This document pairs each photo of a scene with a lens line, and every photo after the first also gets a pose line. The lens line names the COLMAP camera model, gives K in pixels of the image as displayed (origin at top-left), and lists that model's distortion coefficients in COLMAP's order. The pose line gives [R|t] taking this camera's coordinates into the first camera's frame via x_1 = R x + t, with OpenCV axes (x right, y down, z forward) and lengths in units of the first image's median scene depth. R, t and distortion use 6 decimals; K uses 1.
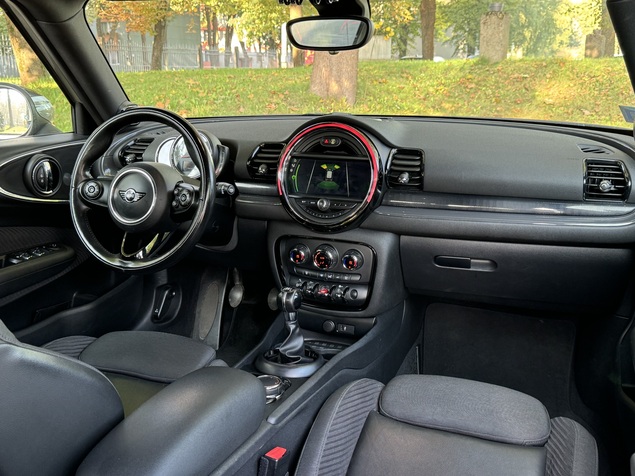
lens RADIAL K [[711.7, 0, 318.6], [0, 711.7, 238.2], [0, 0, 1]] dist [-0.004251, 0.000000]
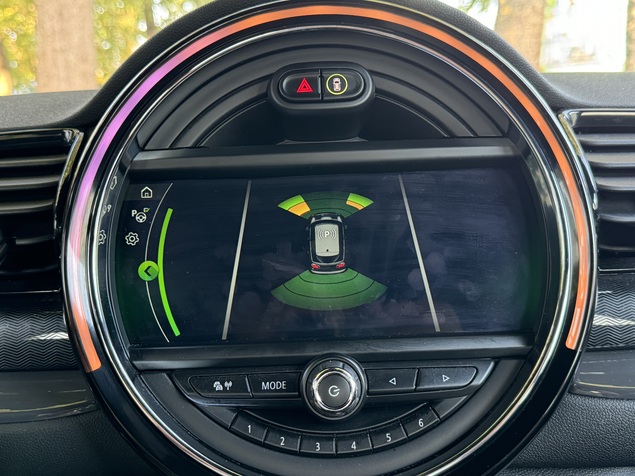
lens RADIAL K [[711.7, 0, 317.1], [0, 711.7, 237.9], [0, 0, 1]] dist [-0.004251, 0.000000]
pose [[0.916647, -0.090499, 0.389318, -0.071040], [0.134700, 0.986996, -0.087718, -0.070970], [-0.376317, 0.132847, 0.916917, 0.796414]]
